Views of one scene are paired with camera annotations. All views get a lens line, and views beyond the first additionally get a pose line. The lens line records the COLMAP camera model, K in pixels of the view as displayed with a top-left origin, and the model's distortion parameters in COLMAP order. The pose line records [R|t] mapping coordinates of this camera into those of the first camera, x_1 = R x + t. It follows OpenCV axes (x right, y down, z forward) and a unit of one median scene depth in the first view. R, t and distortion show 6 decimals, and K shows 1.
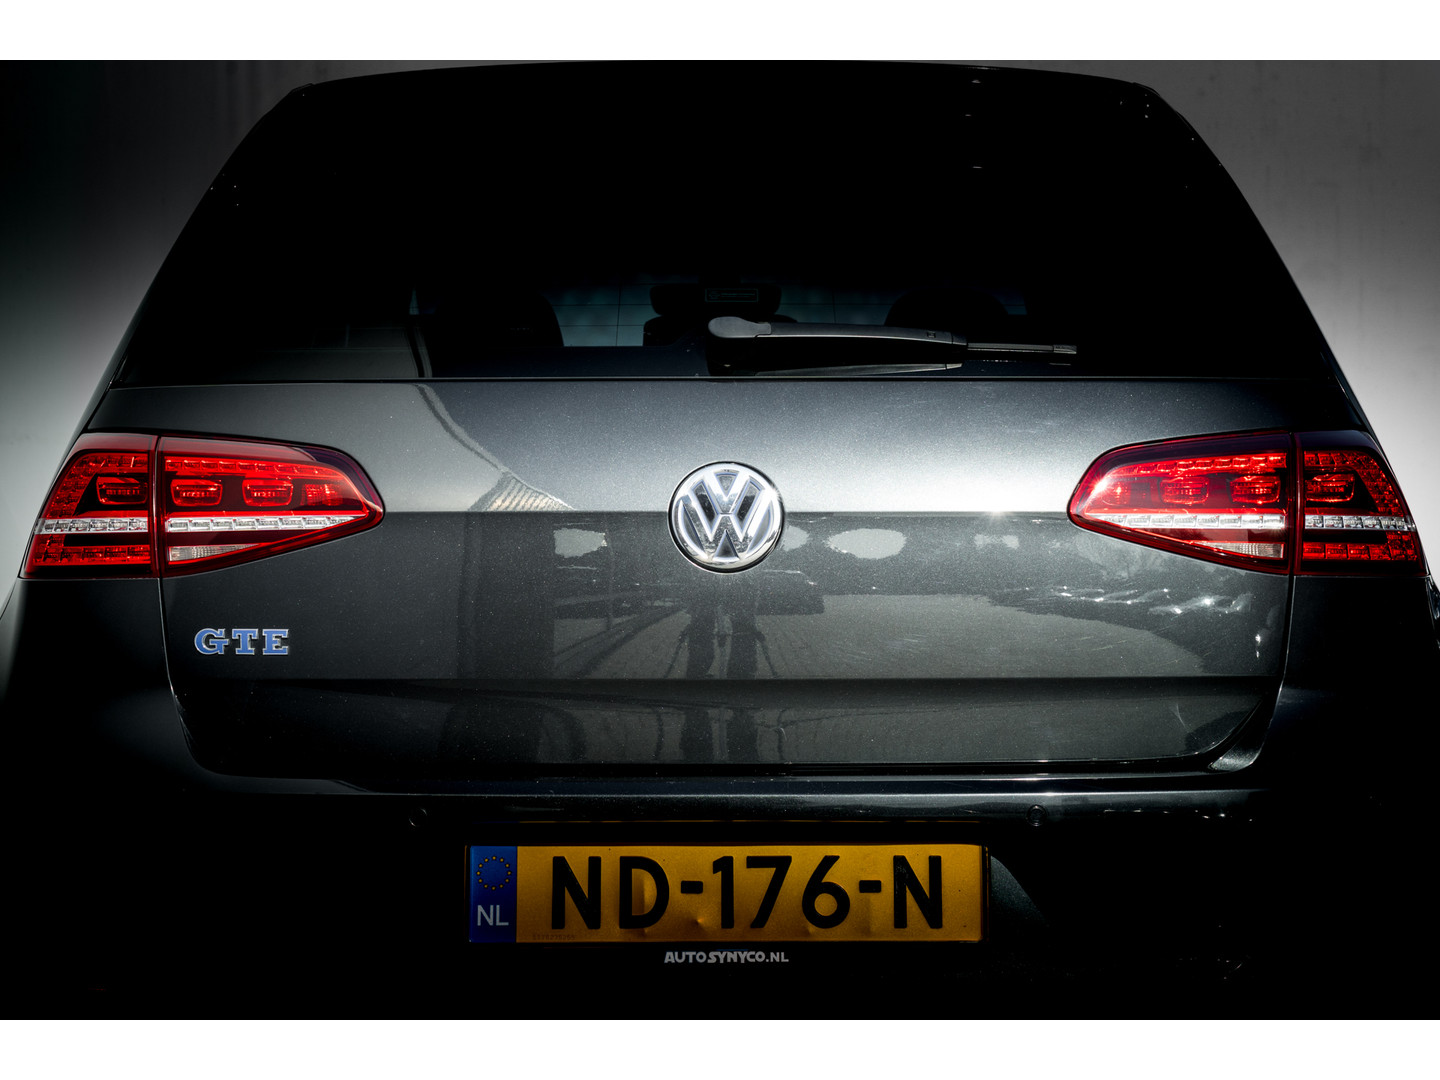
lens RADIAL K [[2977.8, 0, 720.5], [0, 2977.8, 541.6], [0, 0, 1]] dist [-0.104989, 0.000000]
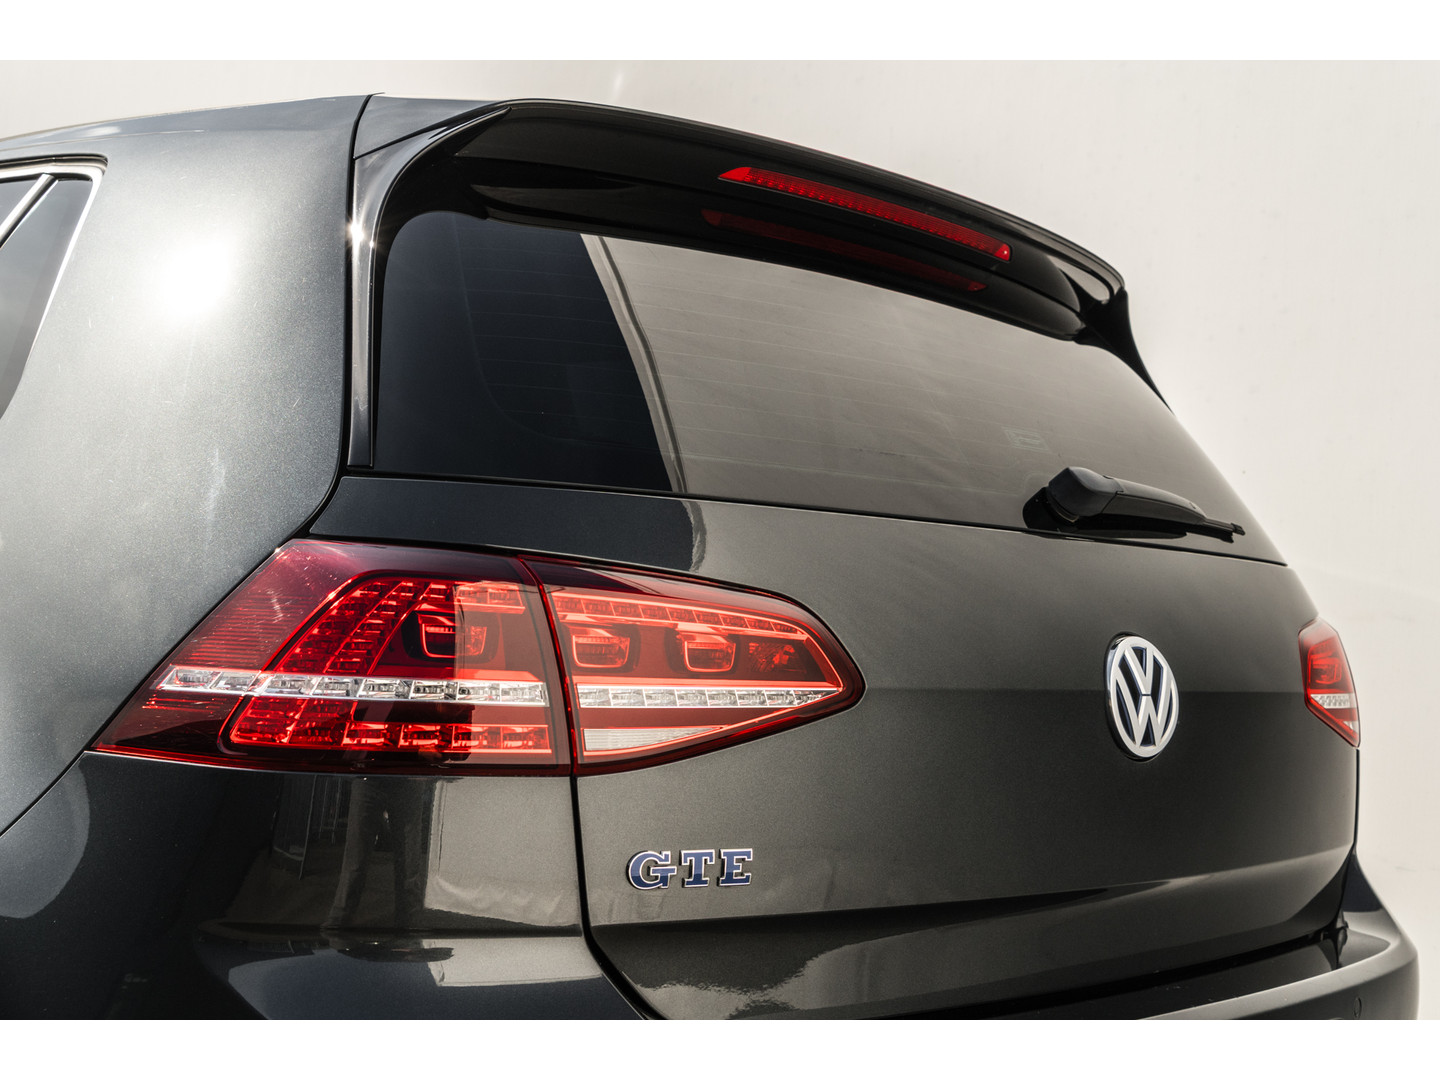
lens RADIAL K [[1735.2, 0, 712.0], [0, 1735.2, 545.3], [0, 0, 1]] dist [0.066855, 0.000000]
pose [[0.708547, 0.066536, 0.702520, -0.464517], [-0.060572, 0.997605, -0.033392, -0.029591], [-0.703059, -0.018893, 0.710880, 0.730324]]
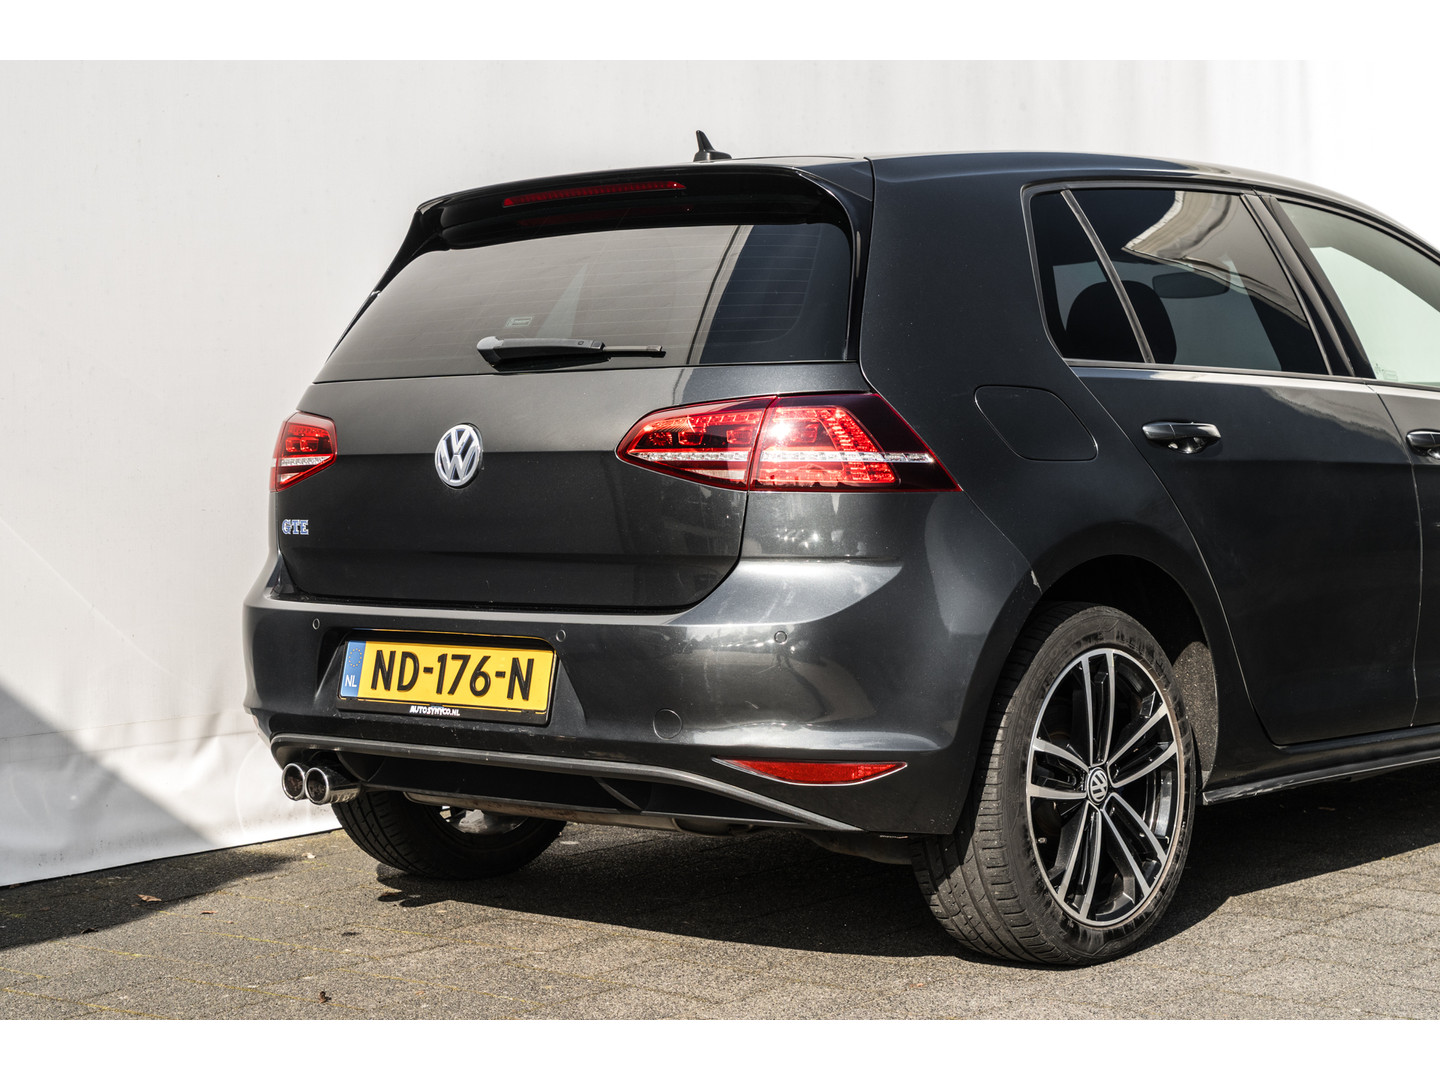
lens RADIAL K [[2734.2, 0, 719.2], [0, 2734.2, 538.8], [0, 0, 1]] dist [-0.046340, 0.000000]
pose [[0.769491, 0.013385, -0.638518, 1.140170], [0.008290, 0.999487, 0.030942, -0.008730], [0.638604, -0.029103, 0.768985, -0.119355]]
